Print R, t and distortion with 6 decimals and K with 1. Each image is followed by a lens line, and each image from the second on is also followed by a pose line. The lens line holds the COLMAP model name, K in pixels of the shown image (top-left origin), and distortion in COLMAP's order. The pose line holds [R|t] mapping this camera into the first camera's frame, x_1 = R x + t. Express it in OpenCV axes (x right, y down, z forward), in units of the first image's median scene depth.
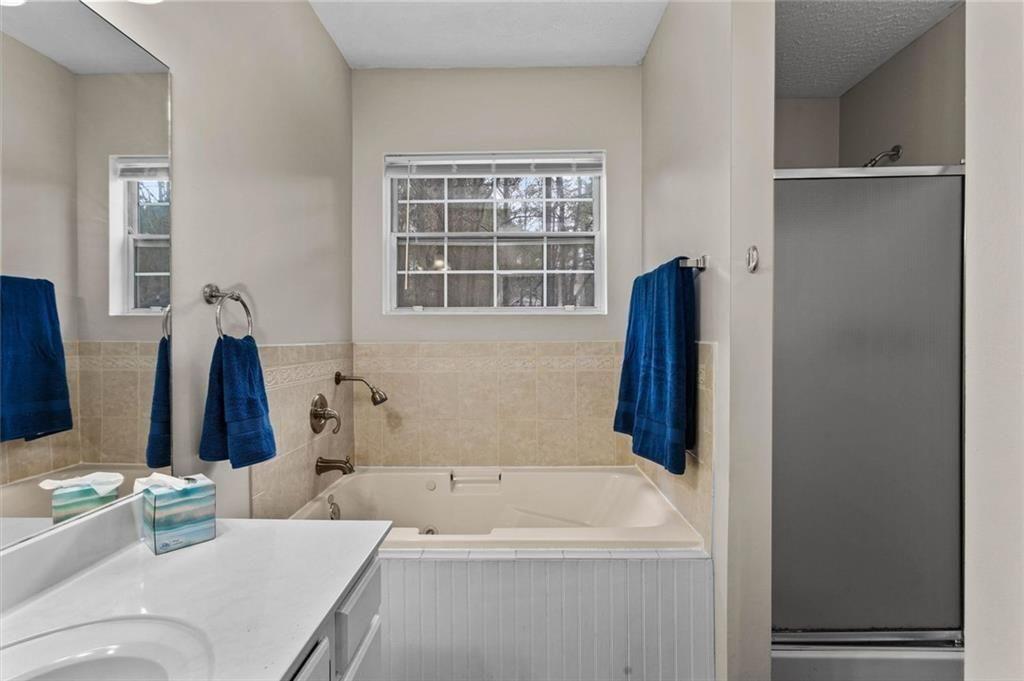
lens RADIAL K [[480.3, 0, 507.0], [0, 480.3, 343.9], [0, 0, 1]] dist [-0.003986, 0.002176]
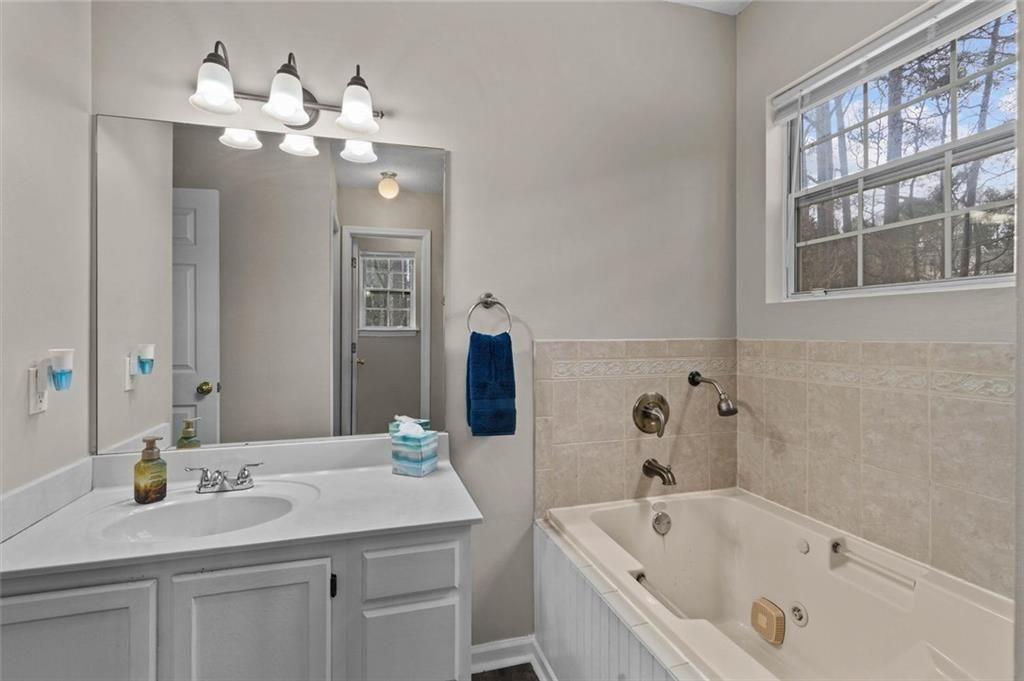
lens RADIAL K [[480.3, 0, 506.0], [0, 480.3, 330.8], [0, 0, 1]] dist [-0.003986, 0.002176]
pose [[0.301088, -0.000449, -0.953596, 0.362529], [-0.009609, 0.999948, -0.003505, -0.009939], [0.953548, 0.010219, 0.301068, 0.362942]]
